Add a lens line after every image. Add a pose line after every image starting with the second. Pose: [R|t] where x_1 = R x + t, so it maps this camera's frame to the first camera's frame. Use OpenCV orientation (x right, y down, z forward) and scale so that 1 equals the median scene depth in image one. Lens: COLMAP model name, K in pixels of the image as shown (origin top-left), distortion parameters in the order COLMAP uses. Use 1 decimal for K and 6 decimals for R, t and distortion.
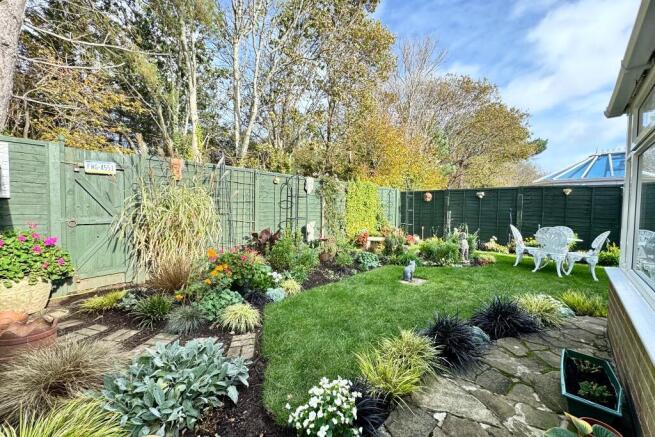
lens RADIAL K [[262.0, 0, 327.5], [0, 262.0, 218.5], [0, 0, 1]] dist [-0.001711, -0.000151]
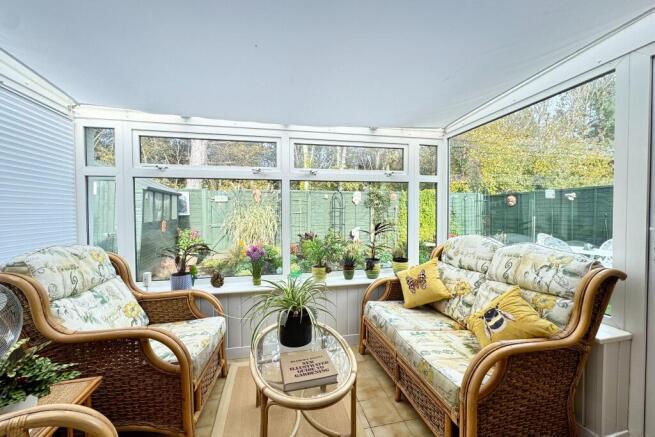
lens RADIAL K [[262.0, 0, 327.5], [0, 262.0, 218.5], [0, 0, 1]] dist [-0.001711, -0.000151]
pose [[0.828811, -0.006380, -0.559492, 0.419087], [-0.003258, 0.999863, -0.016228, -0.004747], [0.559519, 0.015272, 0.828677, -0.106974]]
